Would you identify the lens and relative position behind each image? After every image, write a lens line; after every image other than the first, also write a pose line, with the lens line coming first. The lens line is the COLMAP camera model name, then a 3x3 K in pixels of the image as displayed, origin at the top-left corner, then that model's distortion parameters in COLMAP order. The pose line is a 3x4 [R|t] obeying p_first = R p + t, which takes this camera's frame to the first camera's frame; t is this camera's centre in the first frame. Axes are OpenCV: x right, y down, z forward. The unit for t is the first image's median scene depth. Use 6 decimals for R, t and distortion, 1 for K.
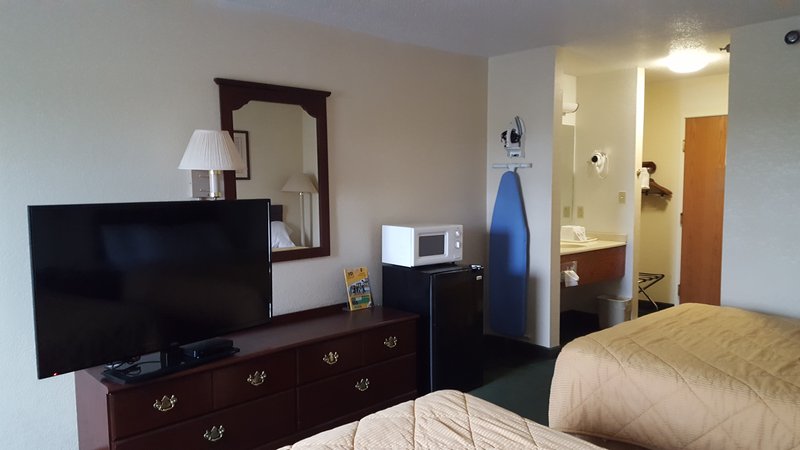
lens RADIAL K [[577.7, 0, 400.0], [0, 577.7, 225.0], [0, 0, 1]] dist [-0.000124, -0.002107]
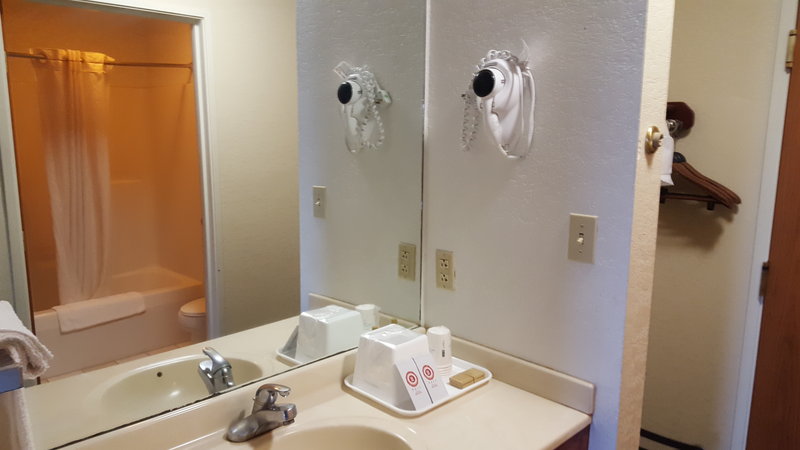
lens RADIAL K [[577.7, 0, 400.0], [0, 577.7, 225.0], [0, 0, 1]] dist [-0.000124, -0.002107]
pose [[0.999301, 0.007737, 0.036574, 0.278283], [-0.011189, 0.995402, 0.095129, -0.072426], [-0.035670, -0.095472, 0.994793, 0.707761]]
